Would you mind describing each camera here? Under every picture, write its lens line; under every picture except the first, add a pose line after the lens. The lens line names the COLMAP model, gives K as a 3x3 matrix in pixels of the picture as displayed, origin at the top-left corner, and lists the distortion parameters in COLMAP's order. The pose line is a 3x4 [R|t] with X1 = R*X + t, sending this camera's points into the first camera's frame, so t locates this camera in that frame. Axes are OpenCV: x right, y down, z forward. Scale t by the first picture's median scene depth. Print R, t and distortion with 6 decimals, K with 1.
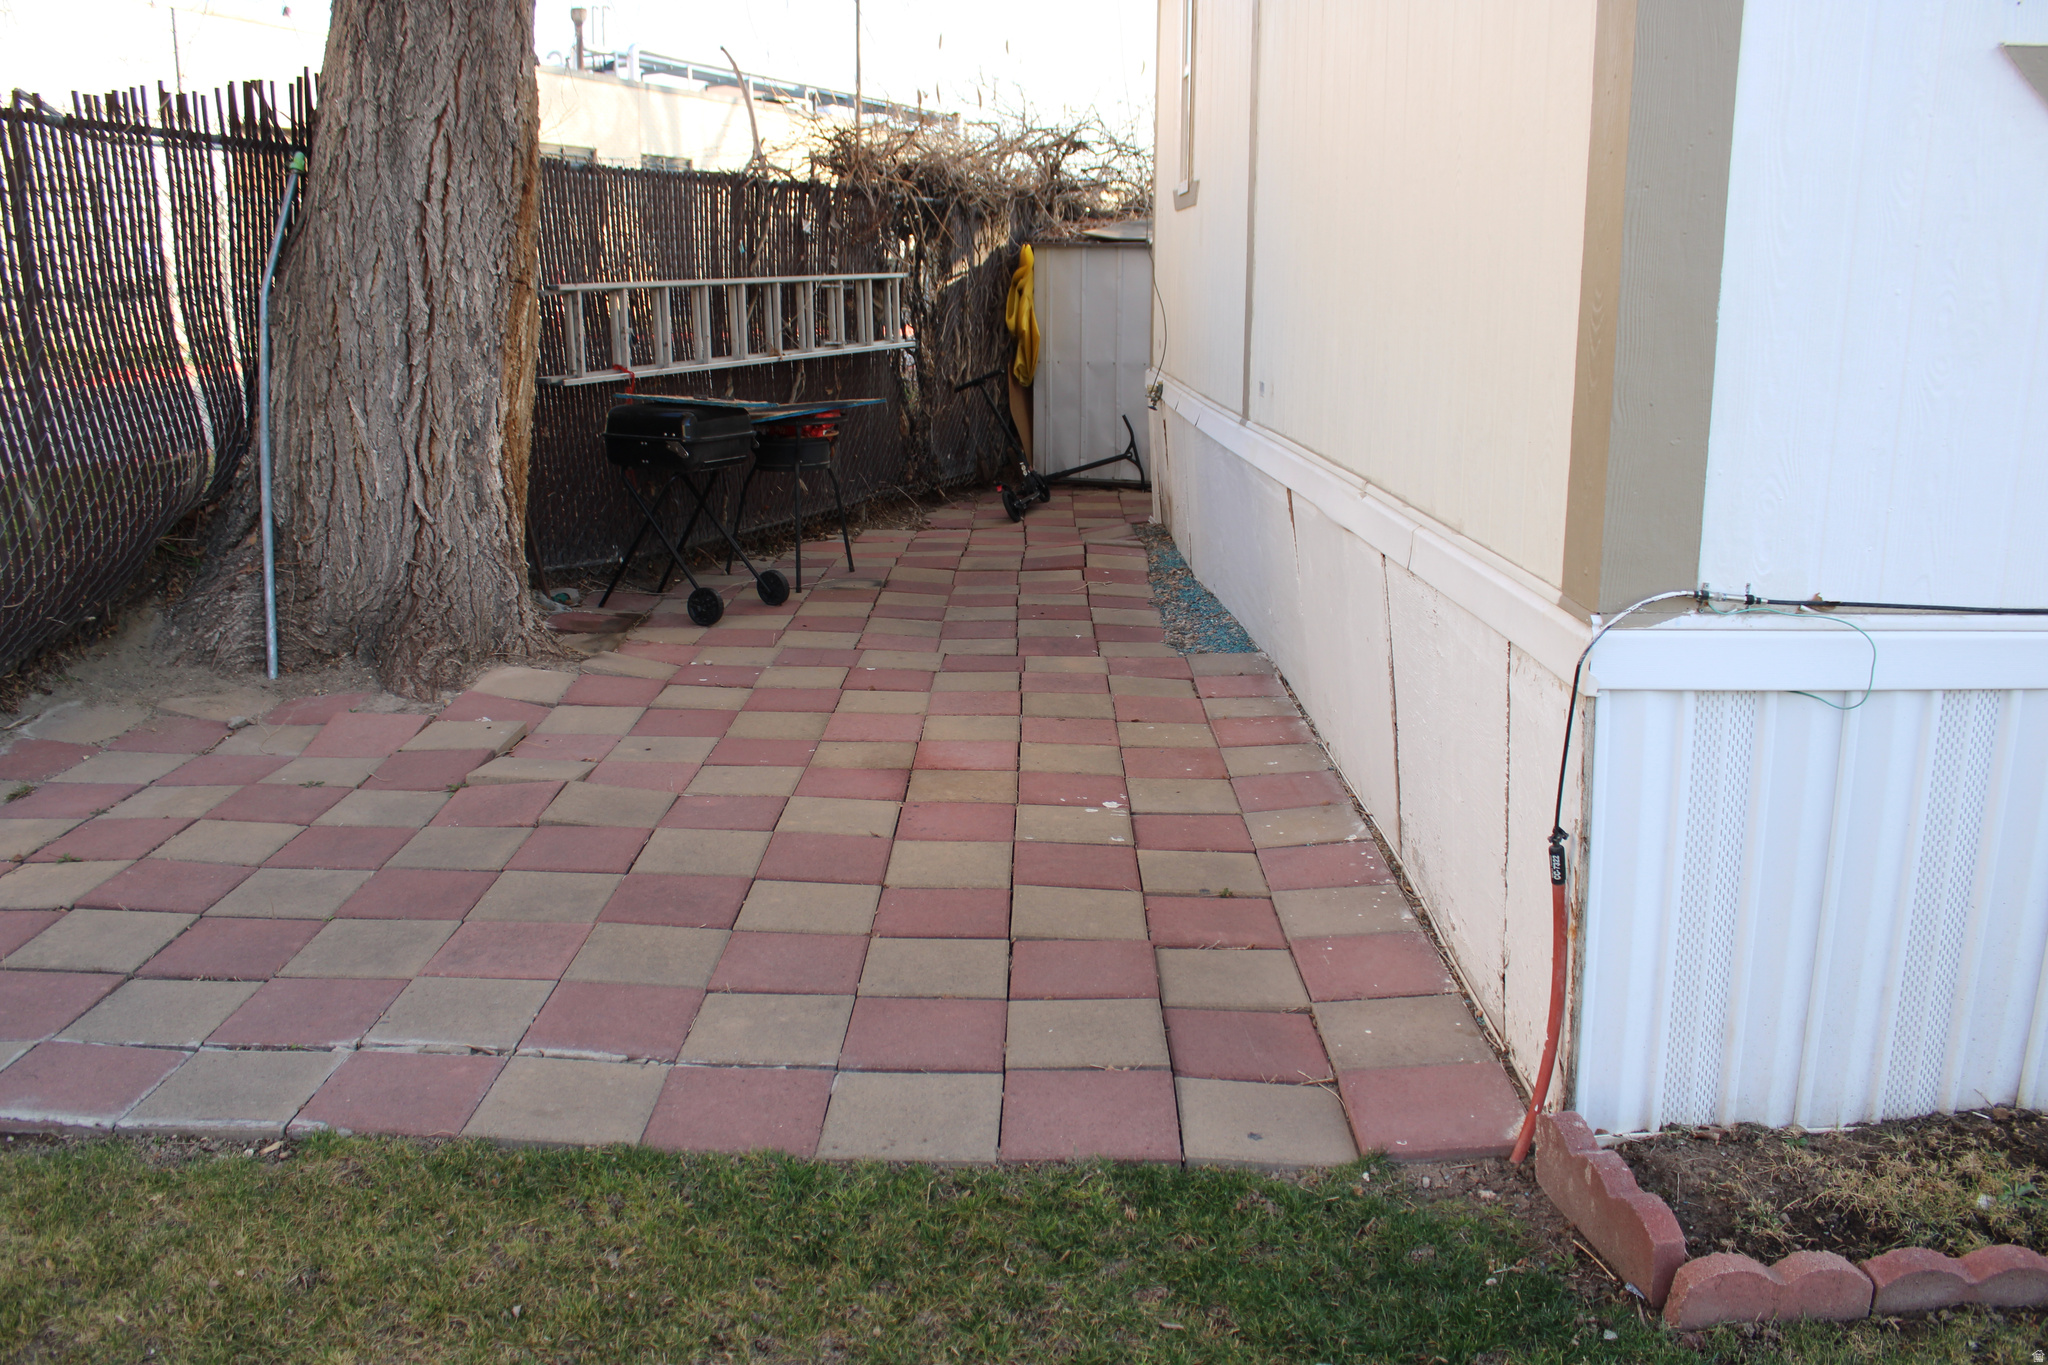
lens RADIAL K [[1679.6, 0, 1024.0], [0, 1679.6, 682.5], [0, 0, 1]] dist [-0.169552, 0.157365]
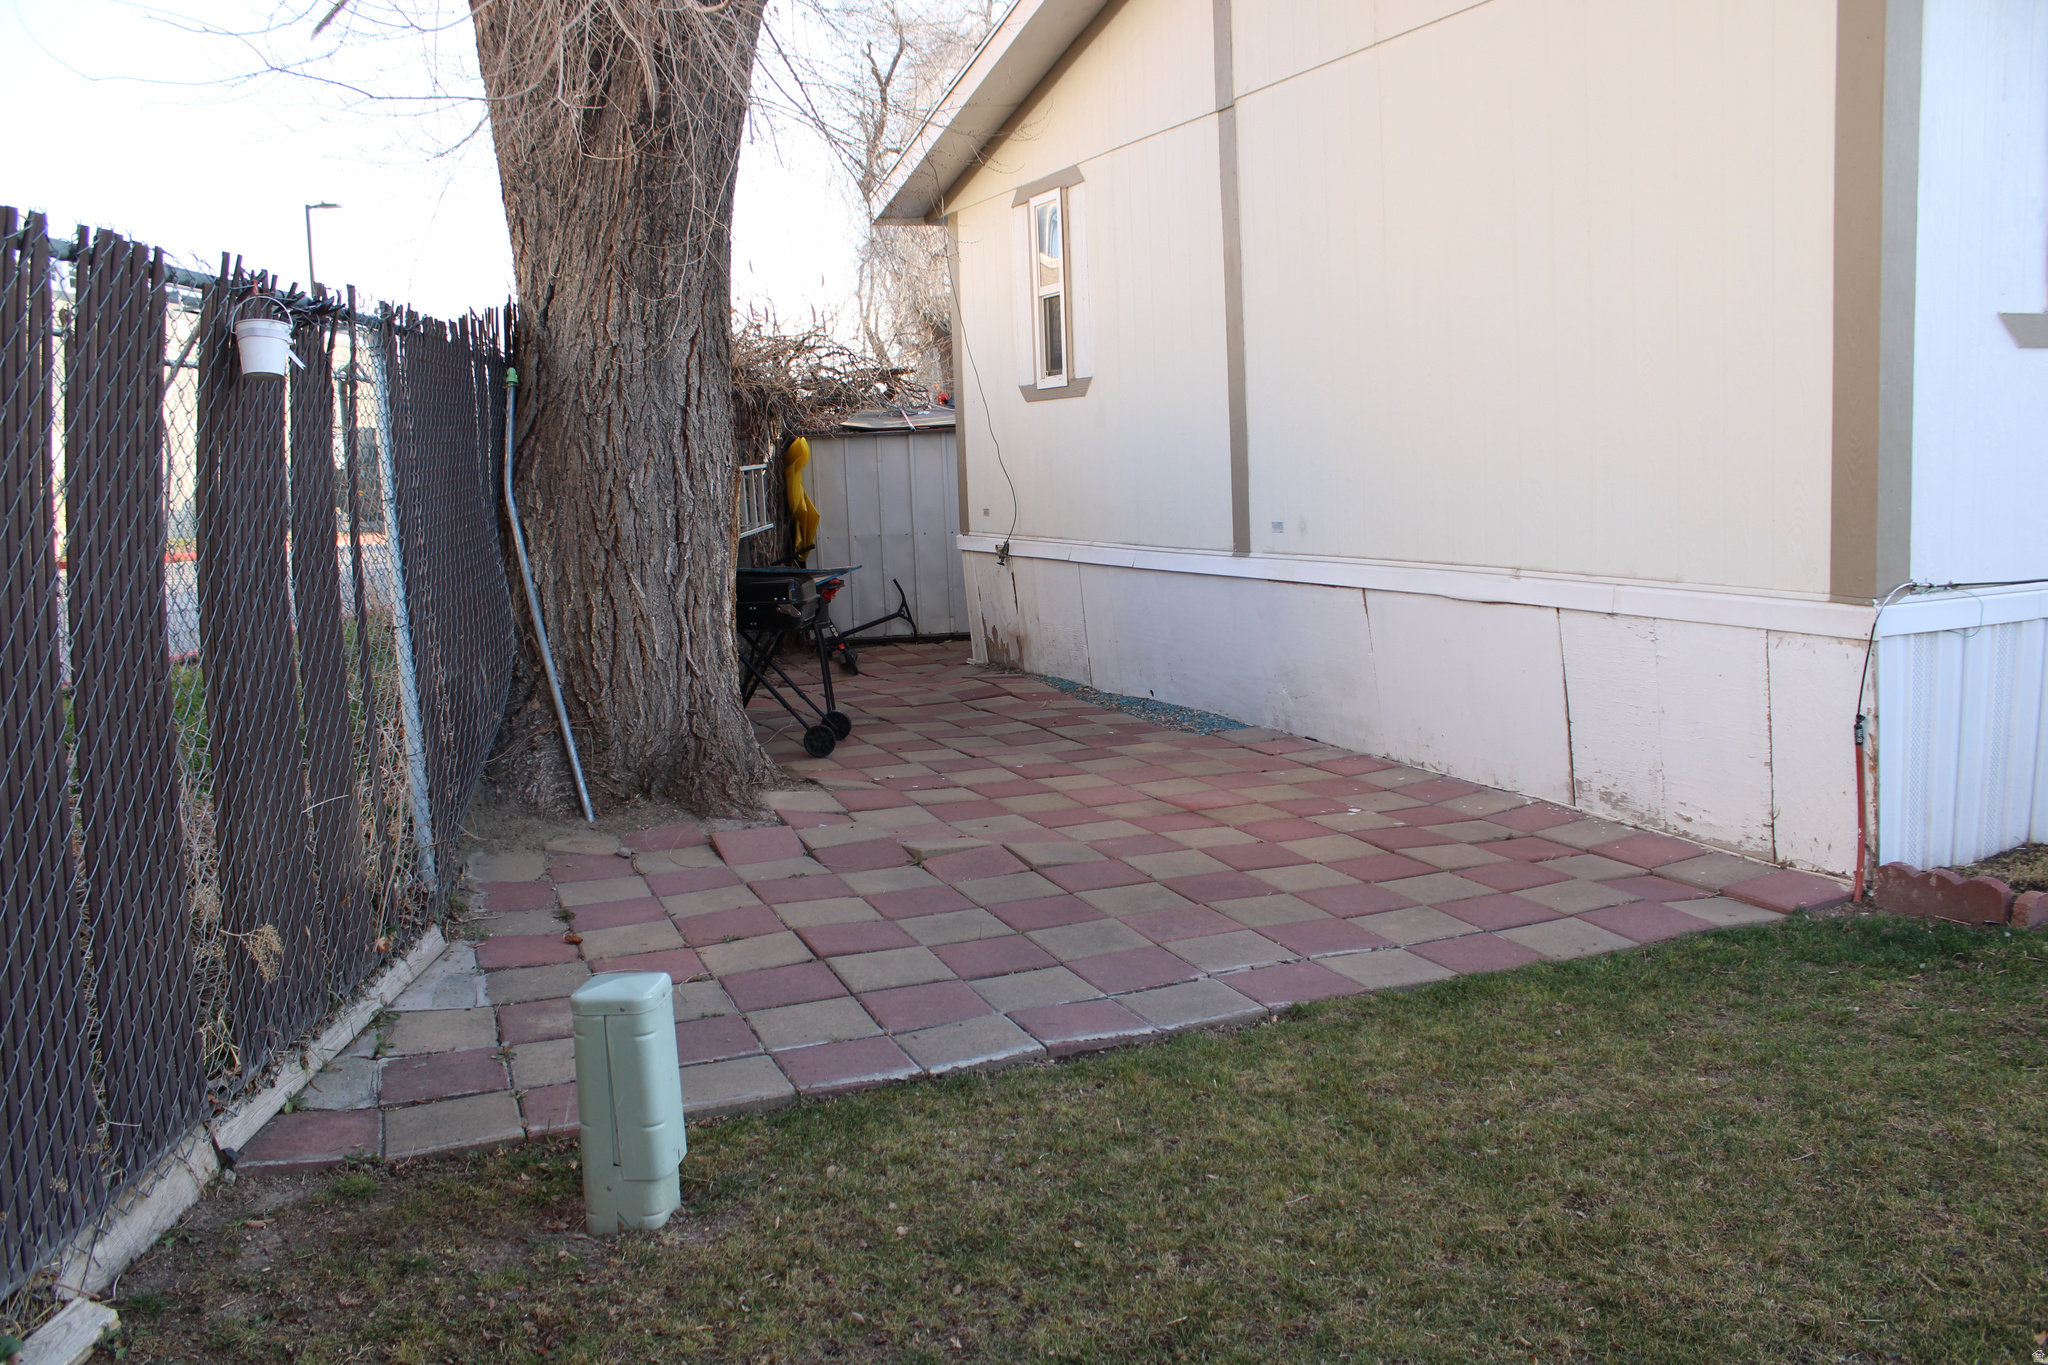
lens RADIAL K [[1679.6, 0, 1024.0], [0, 1679.6, 682.5], [0, 0, 1]] dist [-0.169552, 0.157365]
pose [[0.922983, -0.092629, 0.373526, -0.601204], [0.132993, 0.987574, -0.083723, 0.038398], [-0.361129, 0.126952, 0.923834, -0.184353]]
